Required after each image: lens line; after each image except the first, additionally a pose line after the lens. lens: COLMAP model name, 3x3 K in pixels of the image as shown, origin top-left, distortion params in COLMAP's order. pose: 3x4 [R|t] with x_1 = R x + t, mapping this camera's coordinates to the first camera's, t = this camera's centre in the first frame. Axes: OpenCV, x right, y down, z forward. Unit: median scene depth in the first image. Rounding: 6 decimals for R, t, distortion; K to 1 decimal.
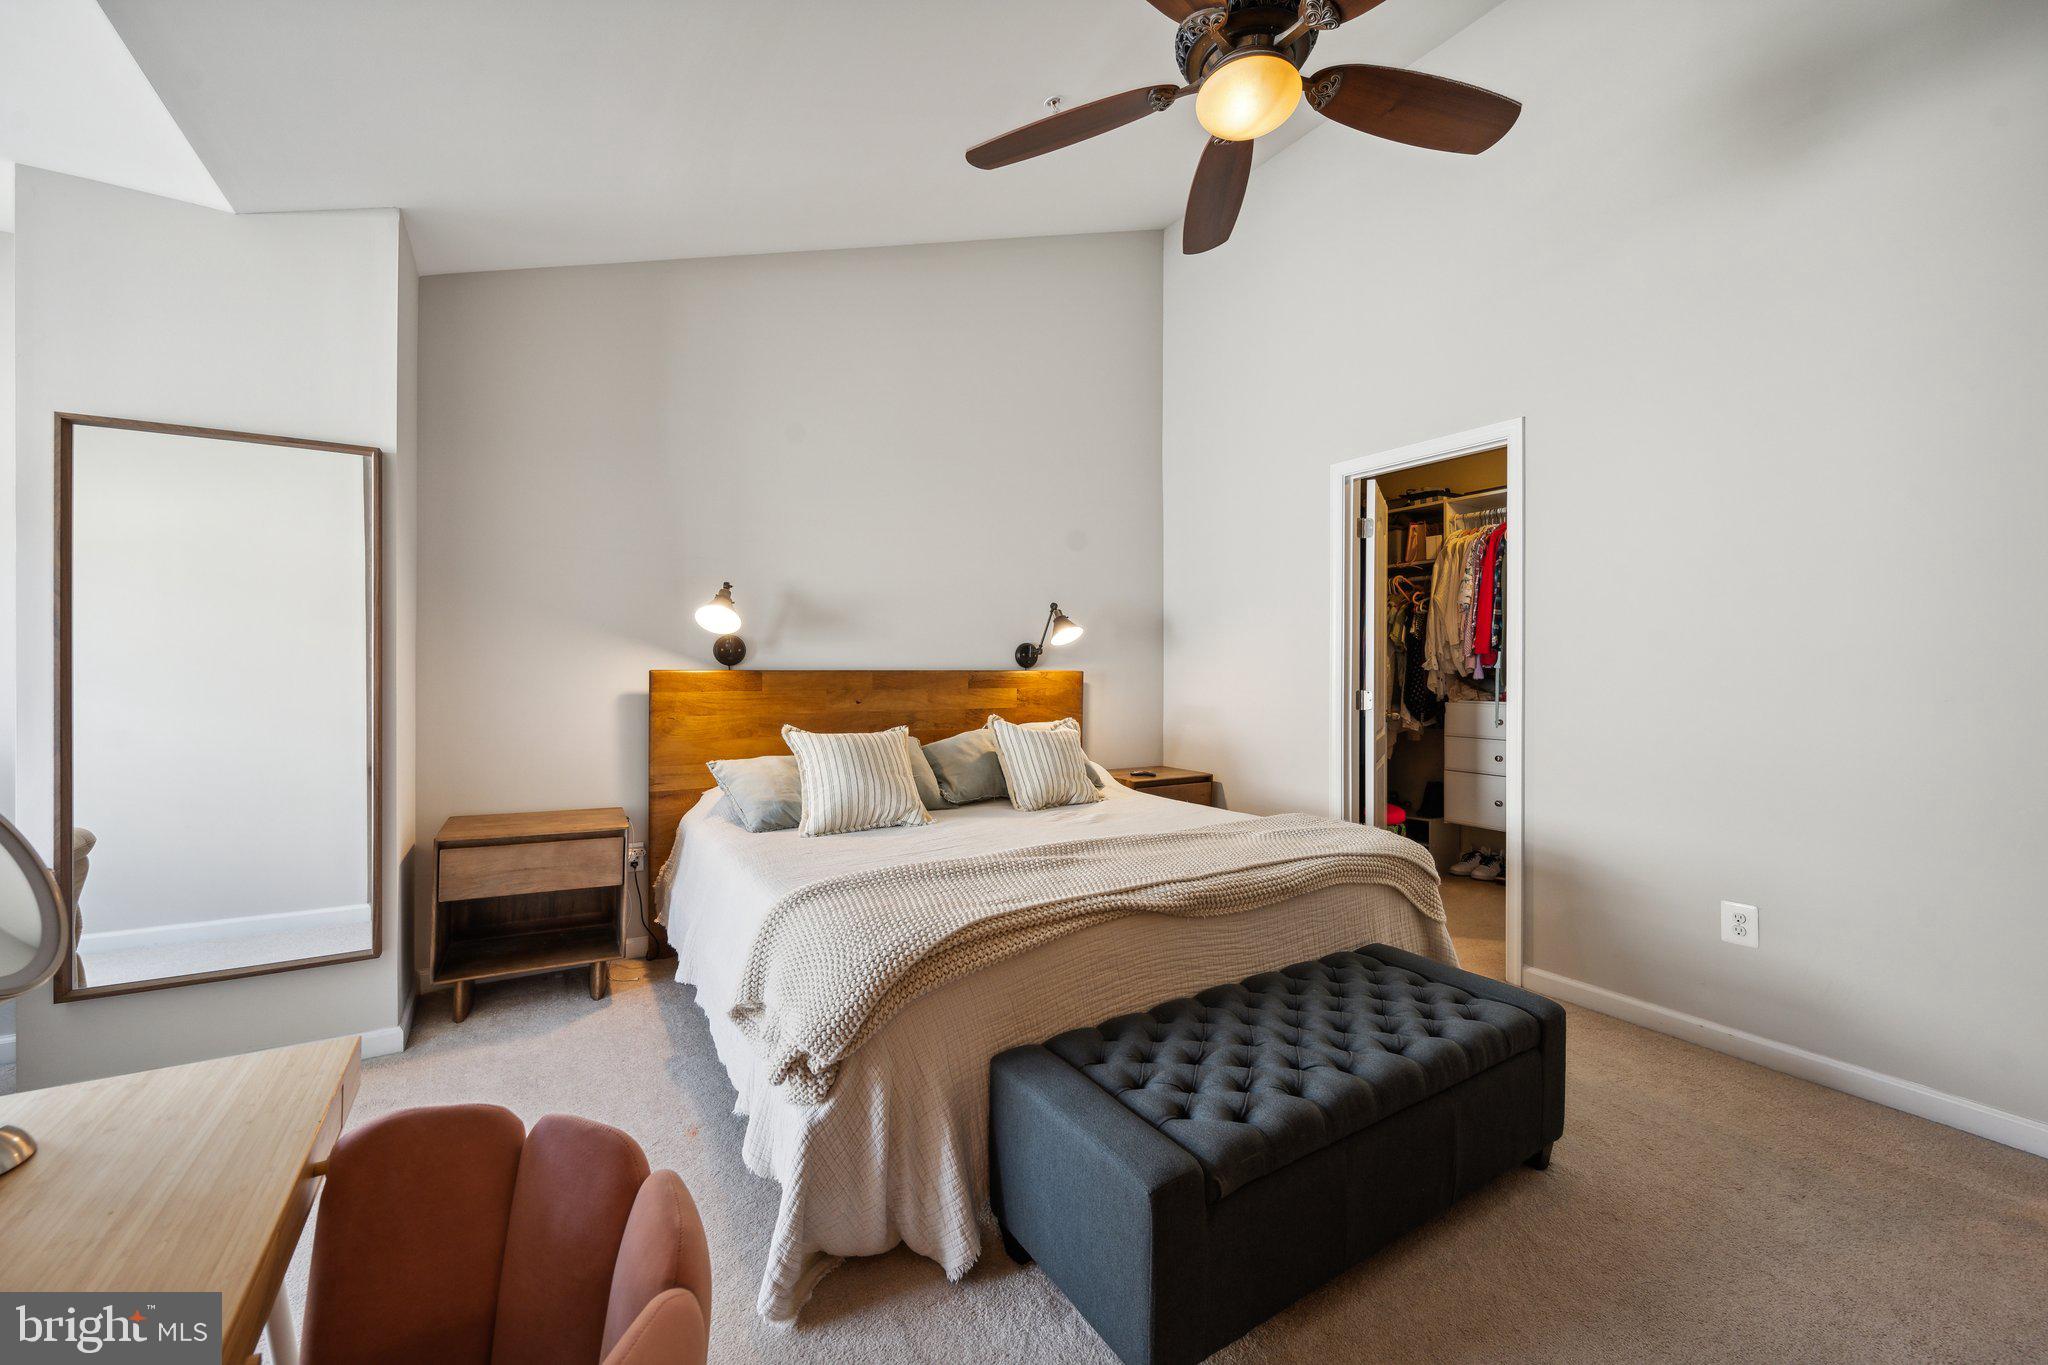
lens RADIAL K [[805.9, 0, 1019.4], [0, 805.9, 672.9], [0, 0, 1]] dist [-0.003217, -0.000473]
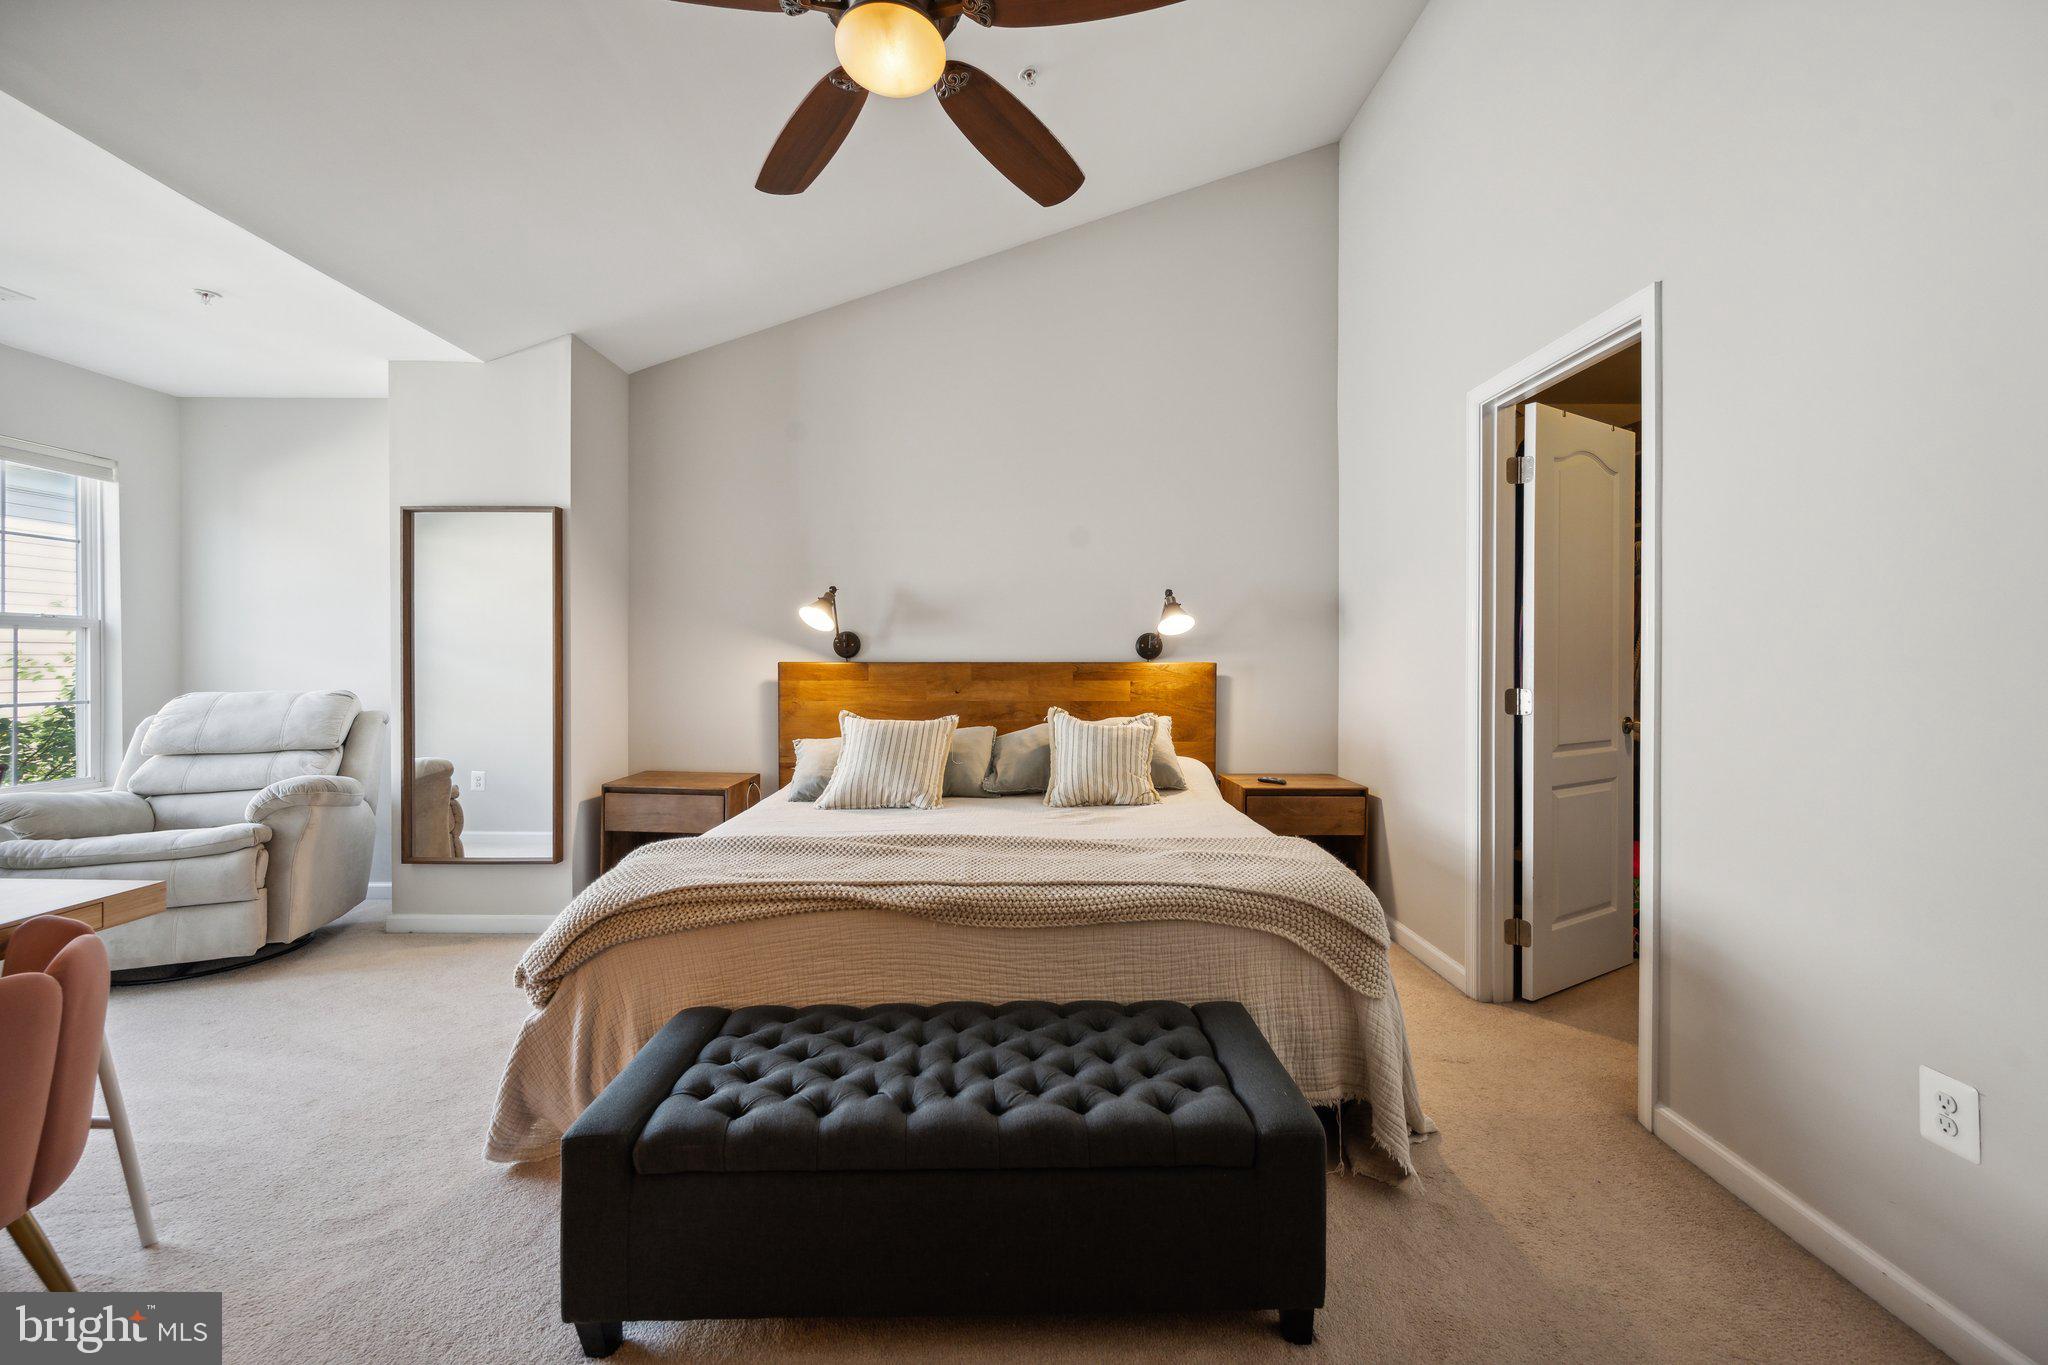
lens RADIAL K [[805.9, 0, 1023.1], [0, 805.9, 672.8], [0, 0, 1]] dist [-0.003217, -0.000473]
pose [[0.858524, 0.005590, -0.512743, 0.482237], [-0.000061, 0.999942, 0.010799, -0.000811], [0.512773, -0.009240, 0.858474, 0.147336]]
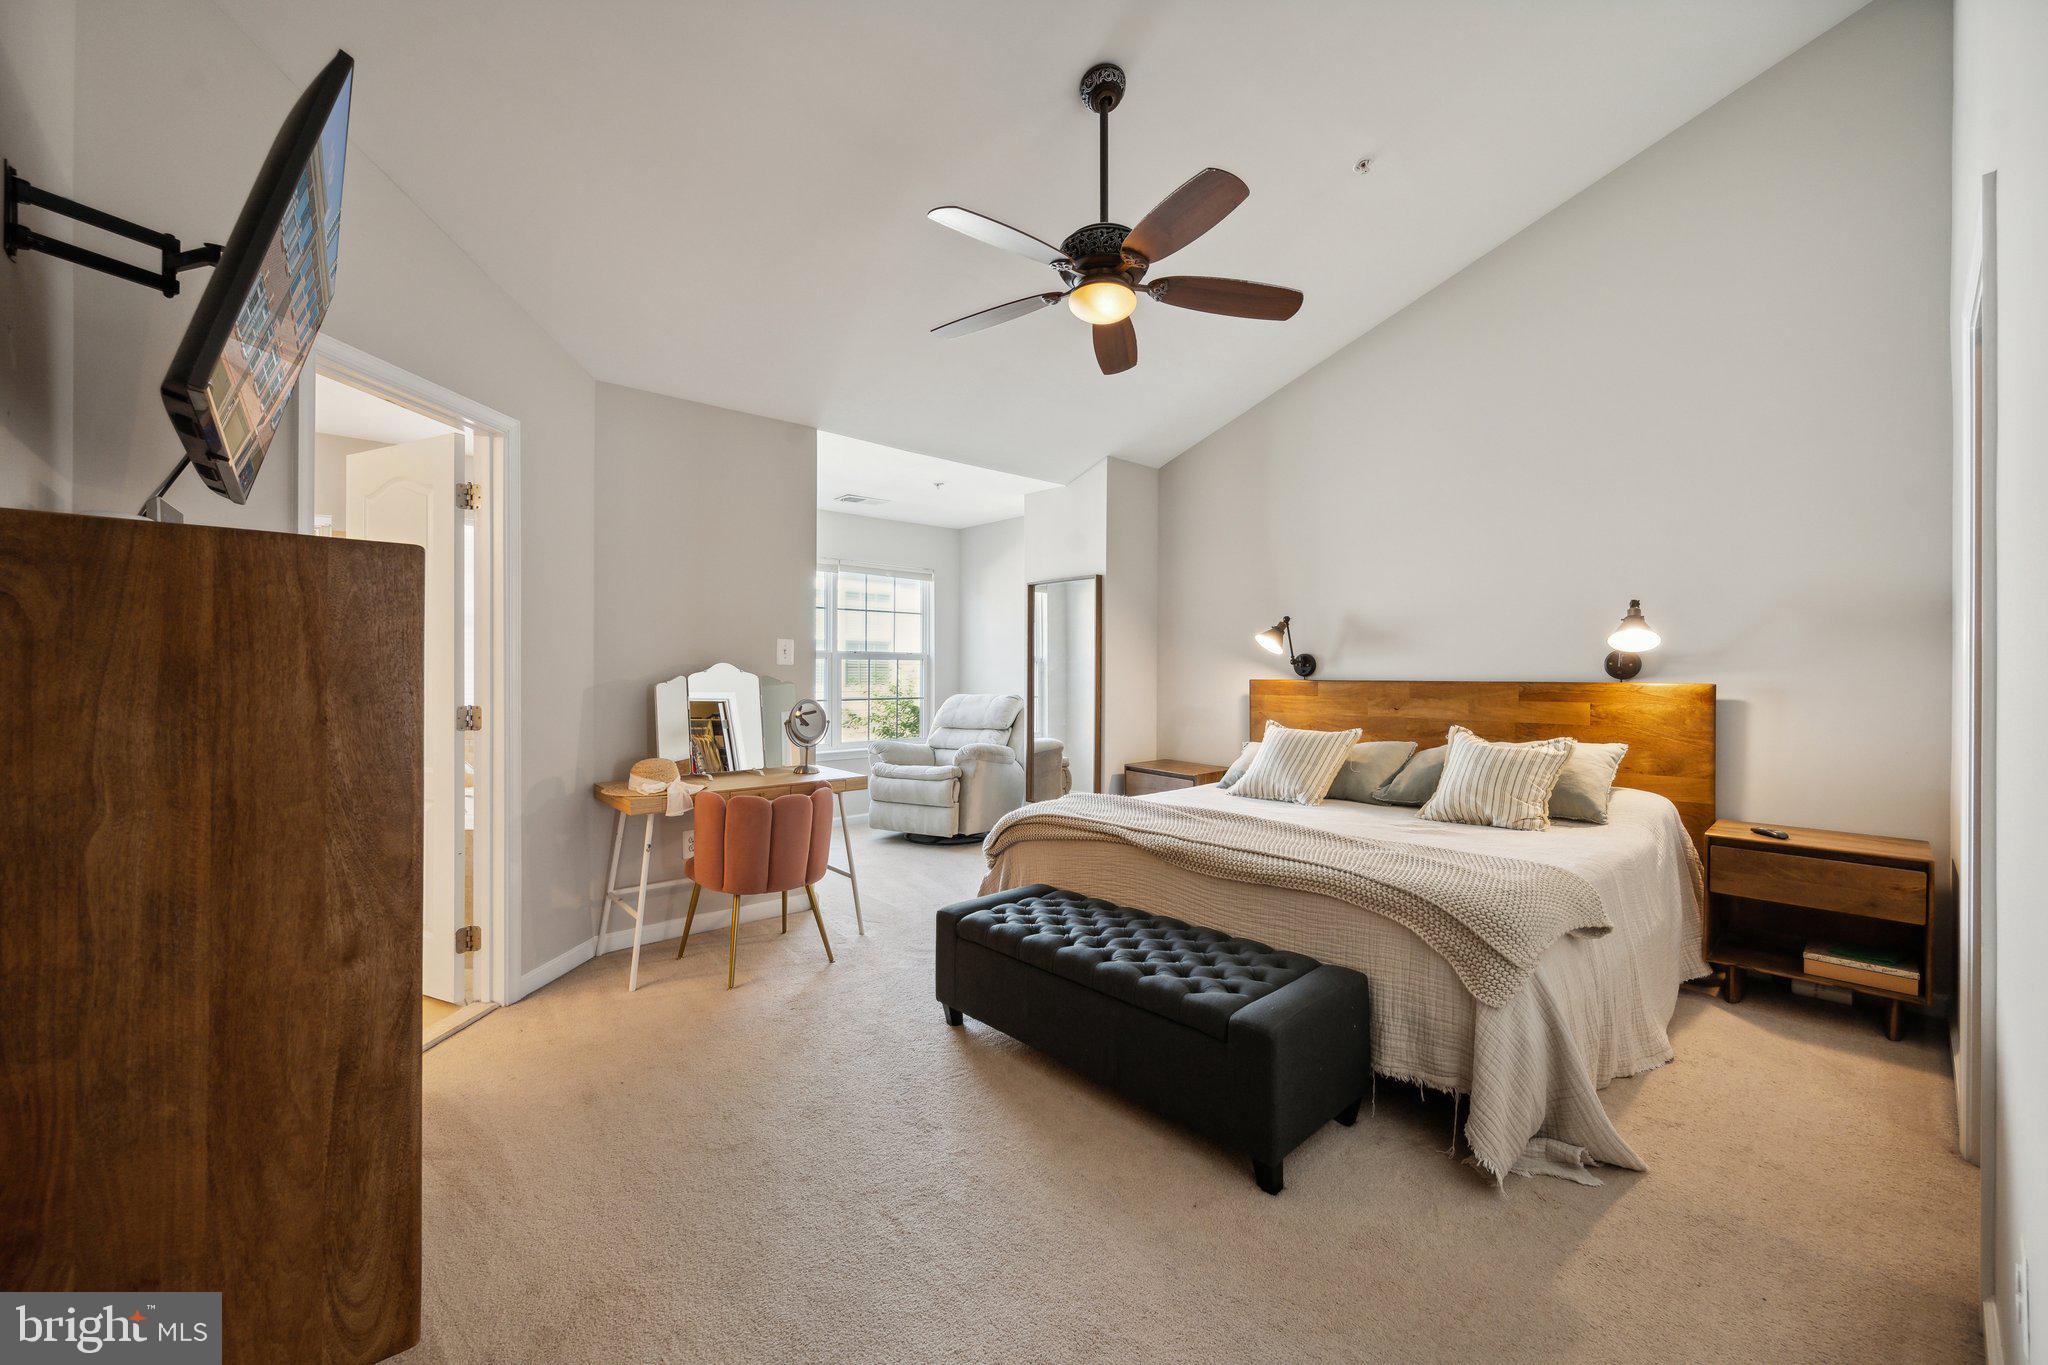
lens RADIAL K [[805.9, 0, 1016.8], [0, 805.9, 675.1], [0, 0, 1]] dist [-0.003217, -0.000473]
pose [[0.178966, 0.001042, -0.983855, 0.940456], [-0.004337, 0.999991, 0.000270, -0.010569], [0.983846, 0.004218, 0.178969, 0.307420]]
